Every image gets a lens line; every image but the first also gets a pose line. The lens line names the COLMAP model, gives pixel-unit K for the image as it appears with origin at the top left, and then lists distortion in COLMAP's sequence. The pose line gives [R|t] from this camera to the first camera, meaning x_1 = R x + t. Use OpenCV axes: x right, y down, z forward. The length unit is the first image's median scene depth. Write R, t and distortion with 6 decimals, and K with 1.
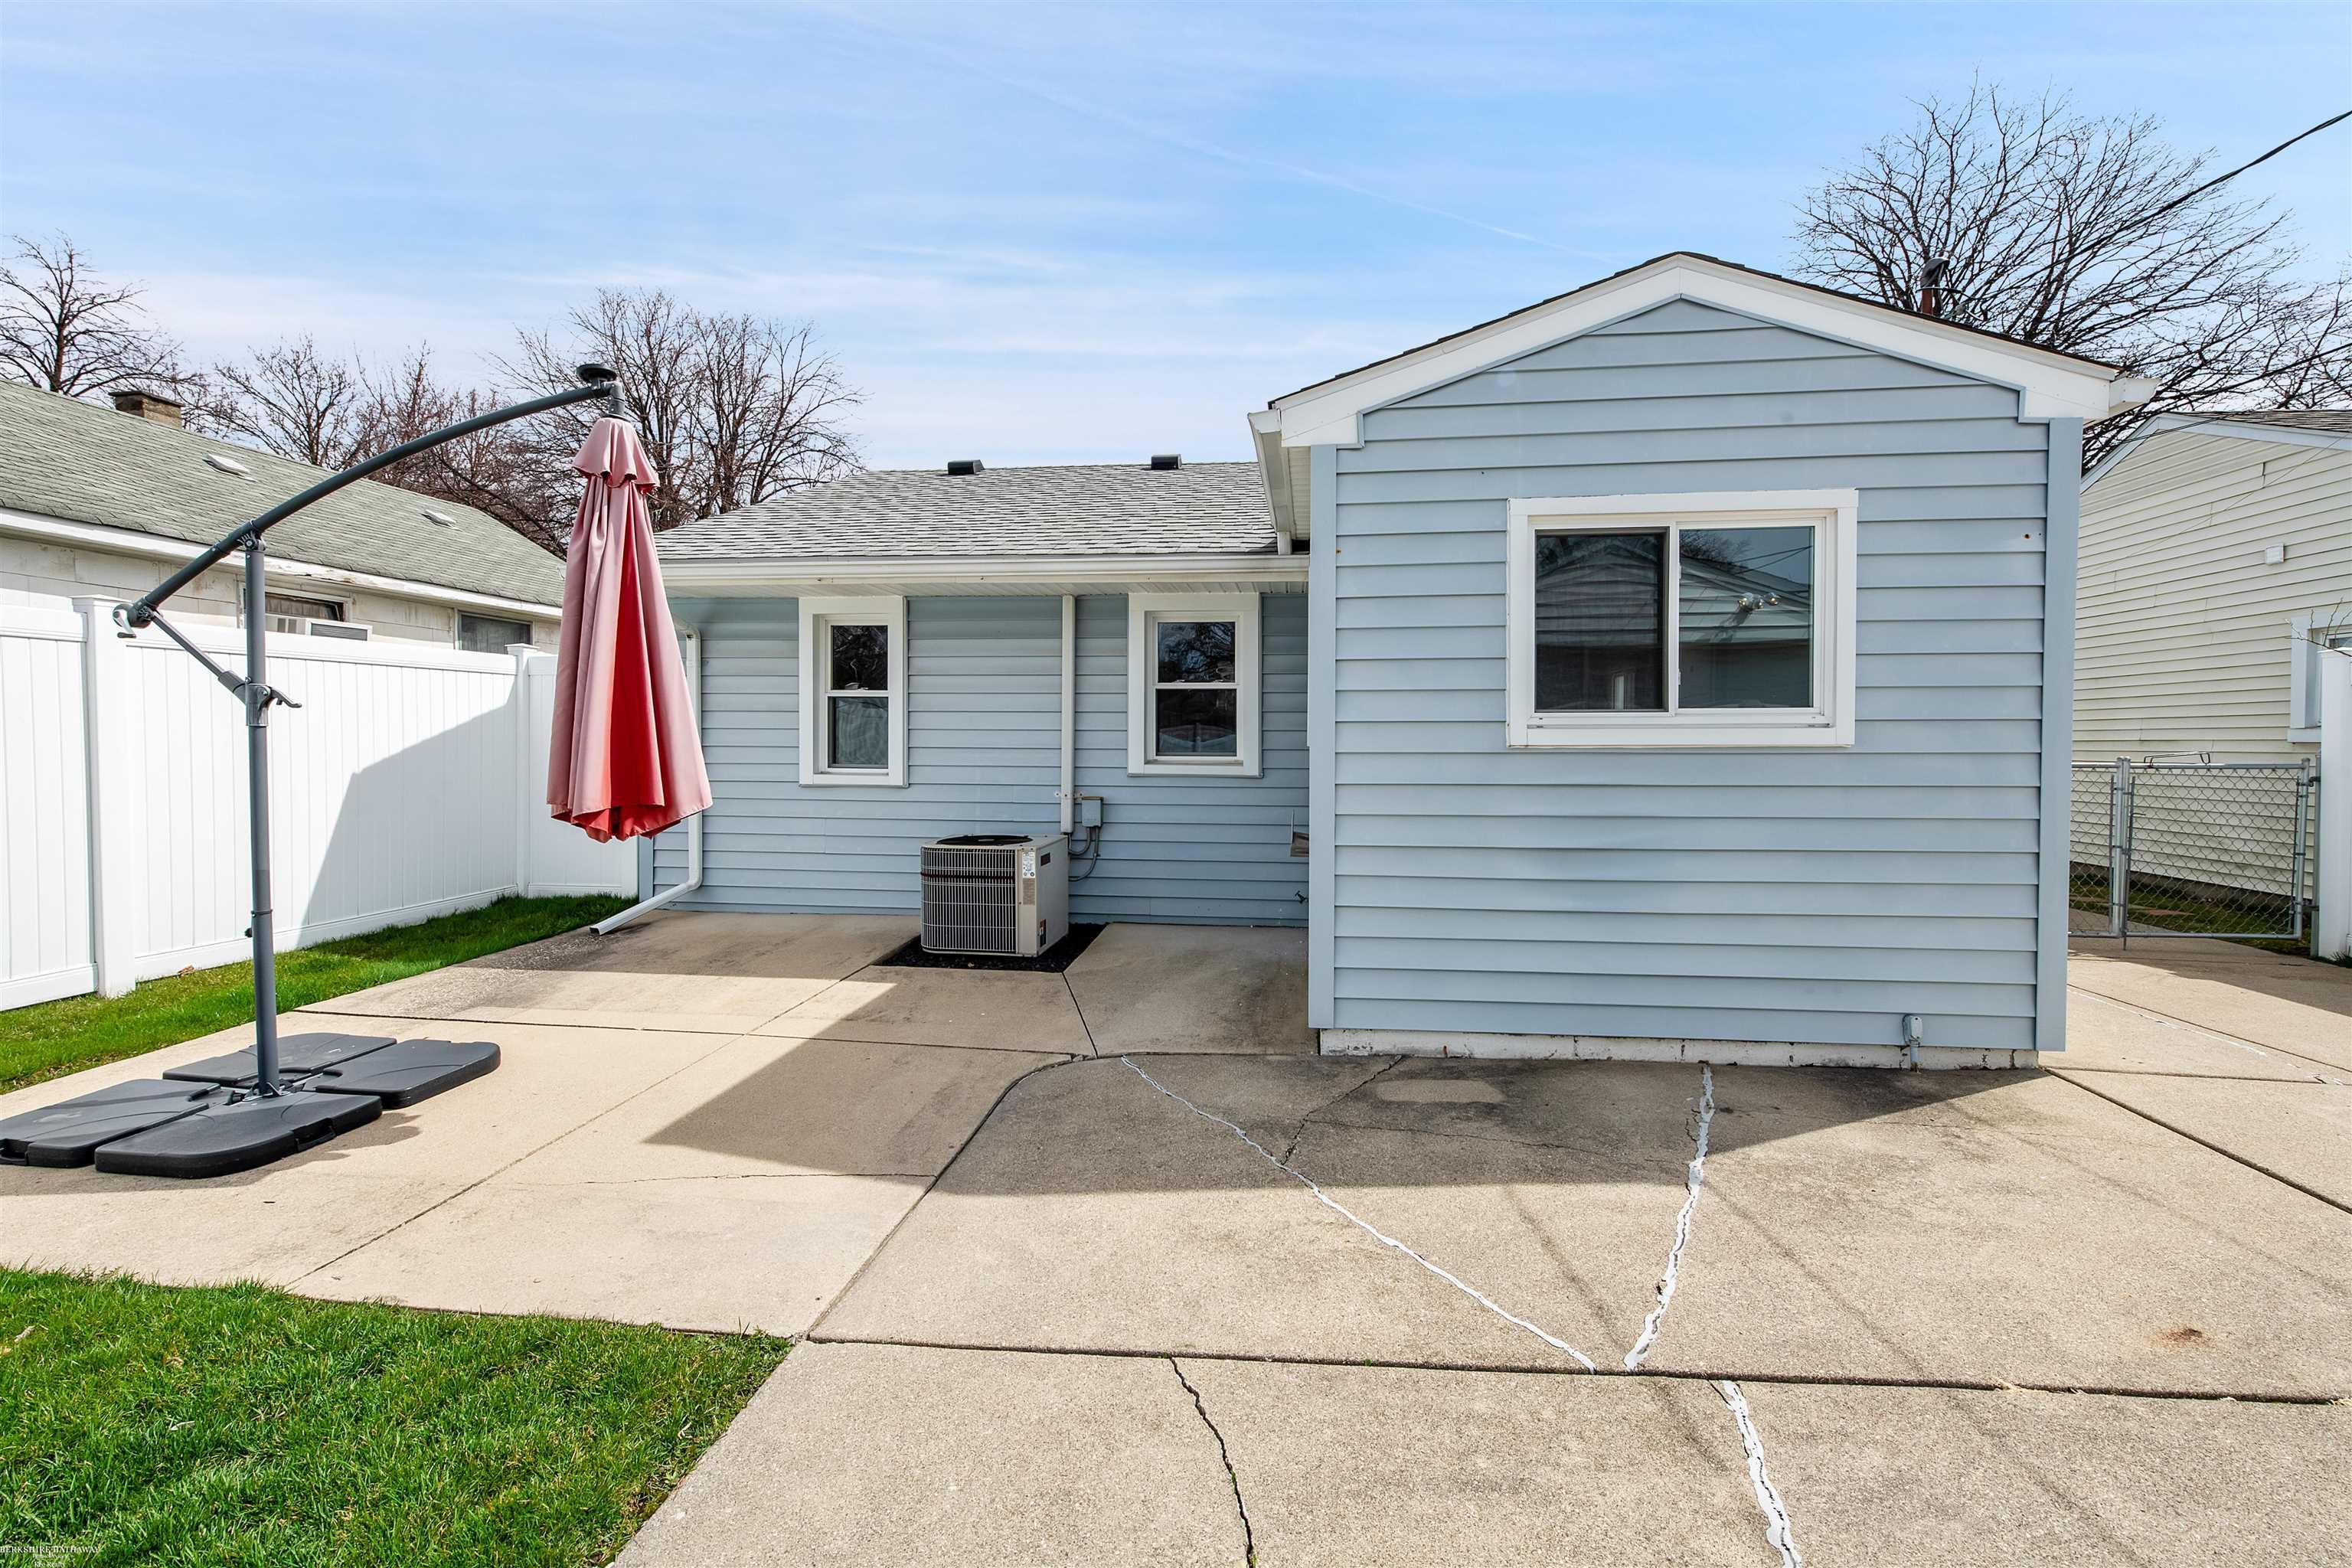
lens RADIAL K [[944.3, 0, 1181.7], [0, 944.3, 757.3], [0, 0, 1]] dist [-0.006810, -0.000611]
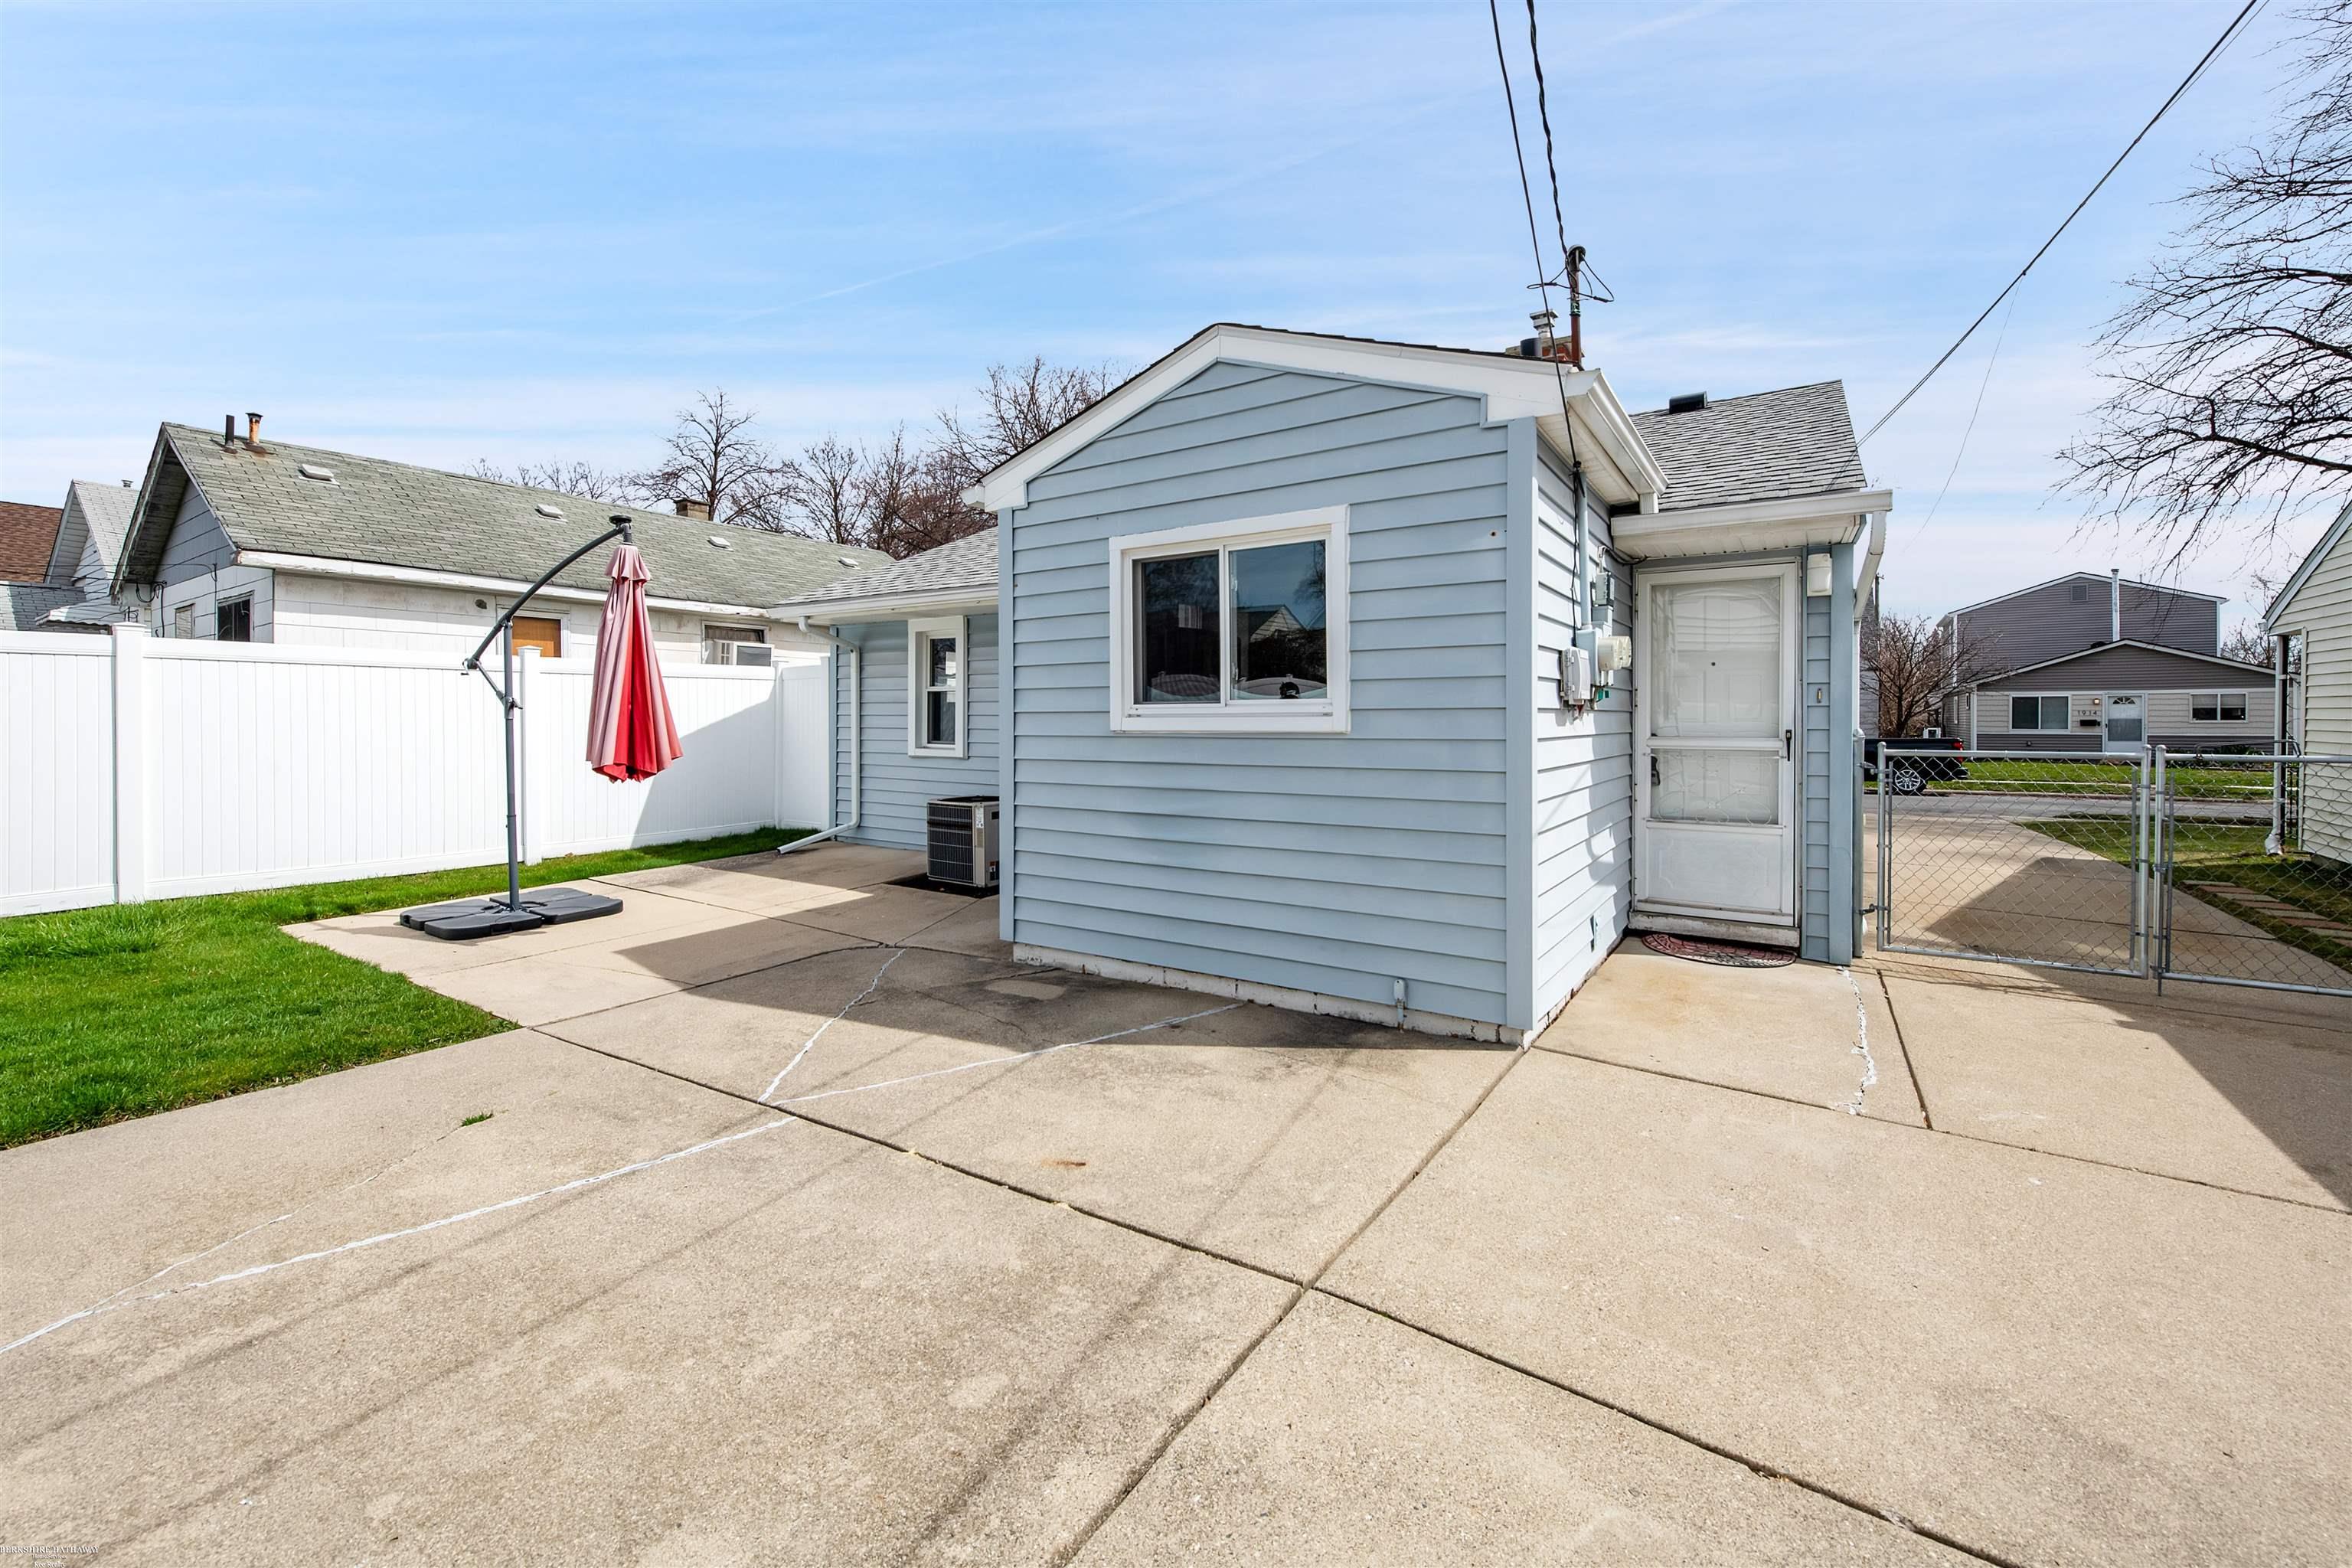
lens RADIAL K [[948.2, 0, 1173.4], [0, 948.2, 725.0], [0, 0, 1]] dist [-0.001596, -0.000155]
pose [[0.890269, 0.000858, -0.455434, 1.043873], [-0.006035, 0.999933, -0.009913, -0.008389], [0.455394, 0.011574, 0.890215, -0.104803]]
